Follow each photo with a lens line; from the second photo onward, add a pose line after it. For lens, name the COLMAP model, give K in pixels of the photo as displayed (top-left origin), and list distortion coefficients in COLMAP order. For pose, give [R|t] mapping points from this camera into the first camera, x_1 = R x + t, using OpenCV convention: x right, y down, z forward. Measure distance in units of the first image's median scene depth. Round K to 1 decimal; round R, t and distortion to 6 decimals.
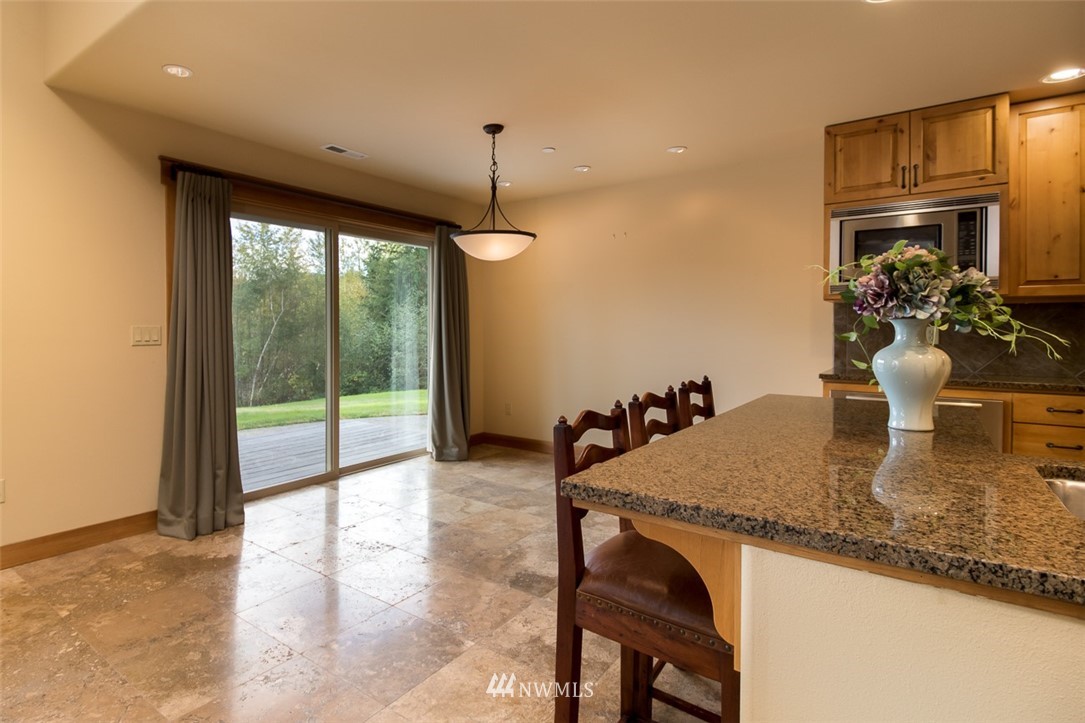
lens RADIAL K [[546.4, 0, 492.6], [0, 546.4, 332.2], [0, 0, 1]] dist [-0.000175, -0.003796]
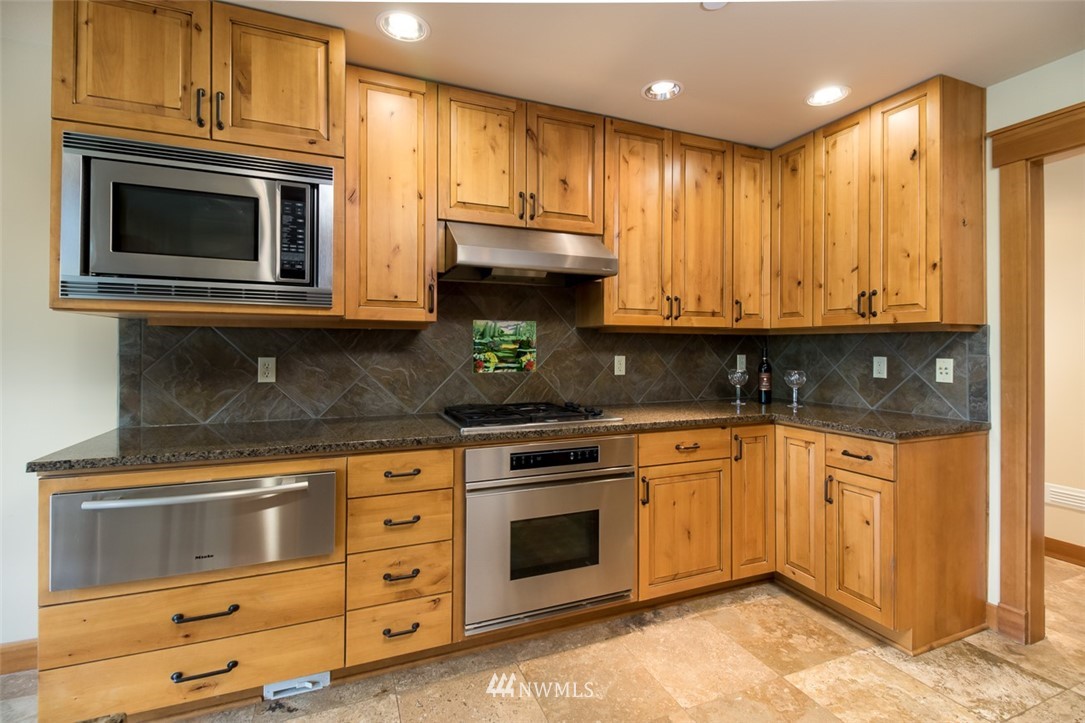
lens RADIAL K [[504.2, 0, 560.1], [0, 504.2, 344.4], [0, 0, 1]] dist [0.005171, -0.001207]
pose [[0.454394, 0.004089, 0.890792, 0.449663], [0.004592, 0.999965, -0.006932, -0.023661], [-0.890789, 0.007240, 0.454359, 0.414368]]
